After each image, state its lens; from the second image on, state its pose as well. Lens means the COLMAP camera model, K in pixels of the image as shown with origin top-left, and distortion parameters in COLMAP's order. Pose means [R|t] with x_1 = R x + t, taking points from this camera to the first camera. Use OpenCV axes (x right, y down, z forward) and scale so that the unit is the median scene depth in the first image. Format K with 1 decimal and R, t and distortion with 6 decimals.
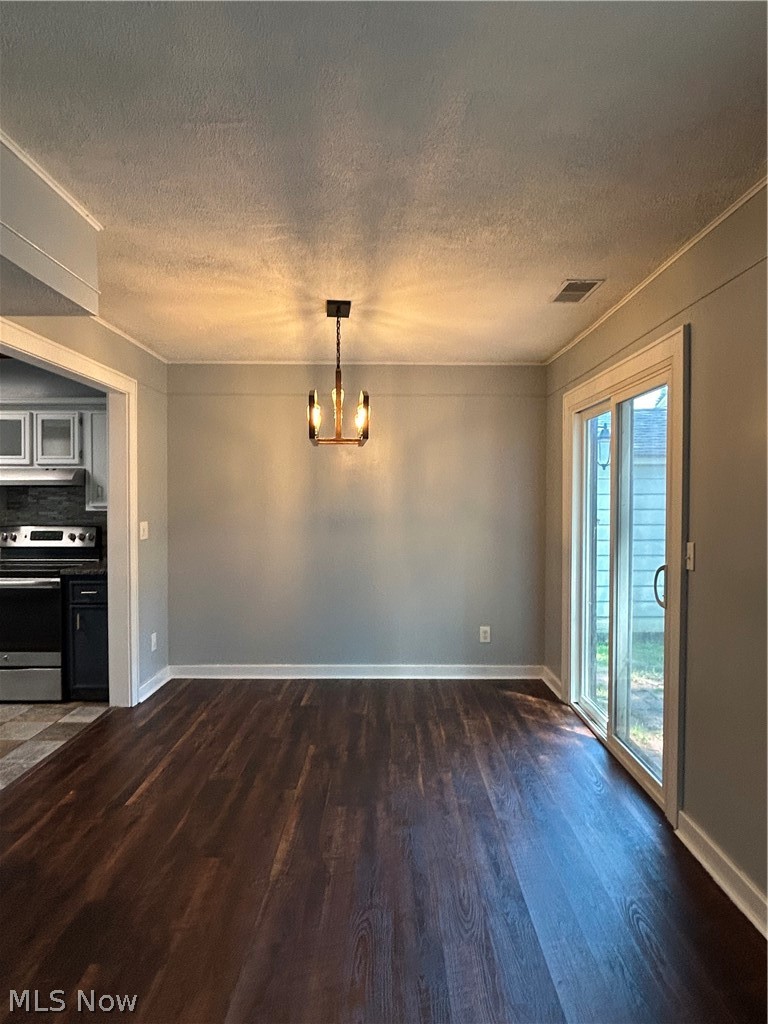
lens RADIAL K [[614.9, 0, 384.6], [0, 614.9, 516.7], [0, 0, 1]] dist [-0.004914, -0.000252]
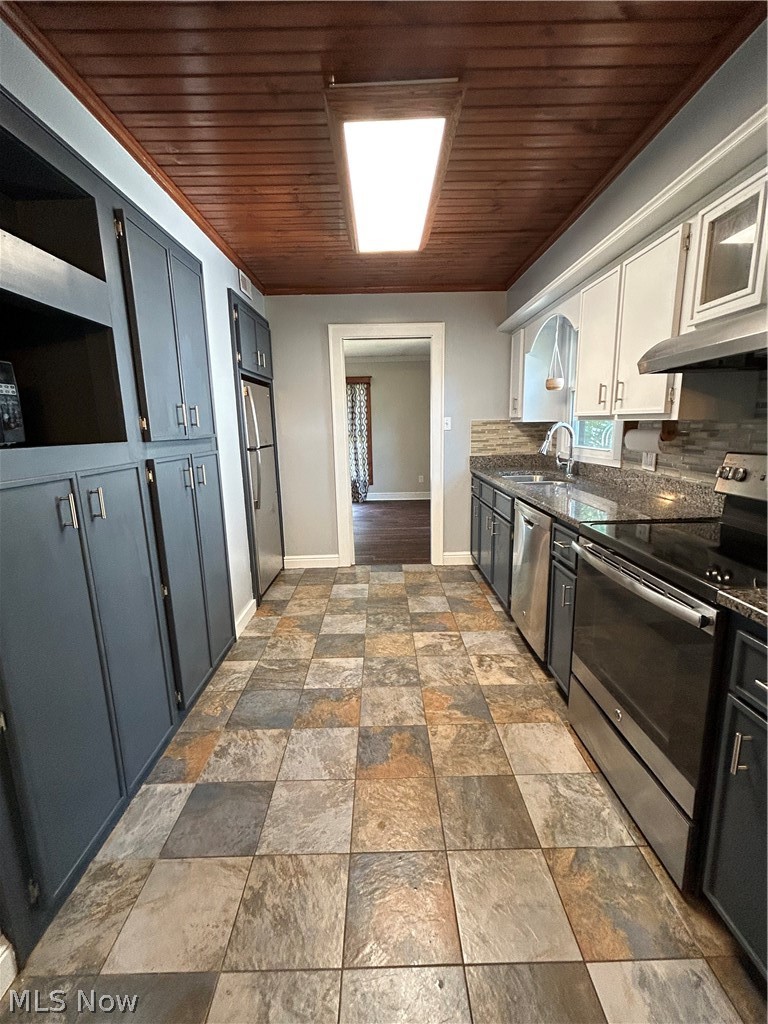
lens RADIAL K [[449.2, 0, 385.0], [0, 449.2, 509.1], [0, 0, 1]] dist [-0.001133, 0.001003]
pose [[0.006559, 0.185582, -0.982607, -0.261556], [0.000864, 0.982627, 0.185592, -0.007477], [0.999978, -0.002067, 0.006285, 0.747552]]
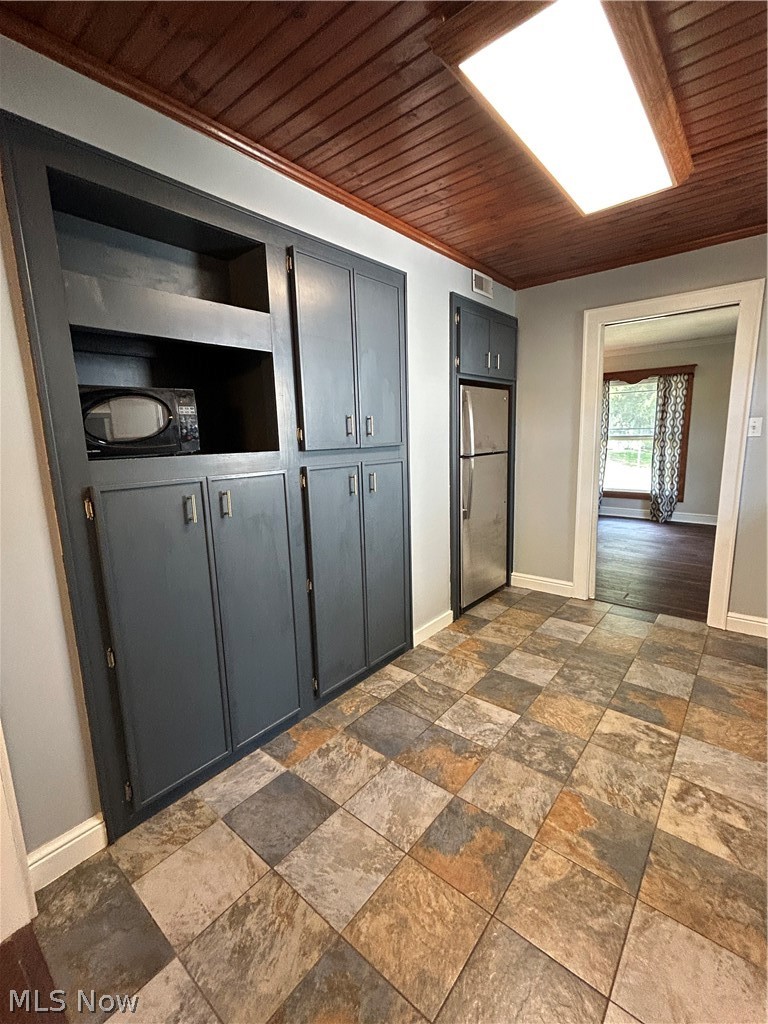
lens RADIAL K [[449.2, 0, 385.6], [0, 449.2, 510.1], [0, 0, 1]] dist [-0.001133, 0.001003]
pose [[-0.640440, 0.147206, -0.753769, -0.376833], [0.011520, 0.983190, 0.182222, -0.014830], [0.767922, 0.108019, -0.631370, 0.891222]]
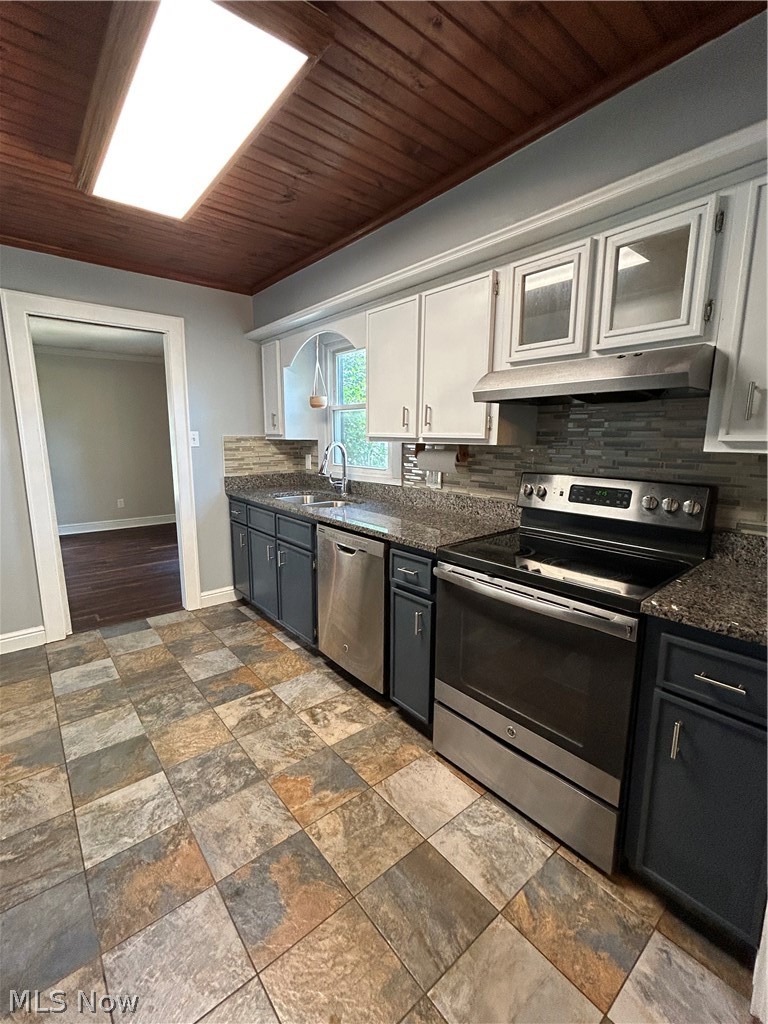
lens RADIAL K [[449.2, 0, 383.9], [0, 449.2, 509.7], [0, 0, 1]] dist [-0.001133, 0.001003]
pose [[0.634857, 0.130546, -0.761521, -0.388278], [-0.020070, 0.988076, 0.152652, -0.013346], [0.772369, -0.081628, 0.629907, 0.639903]]
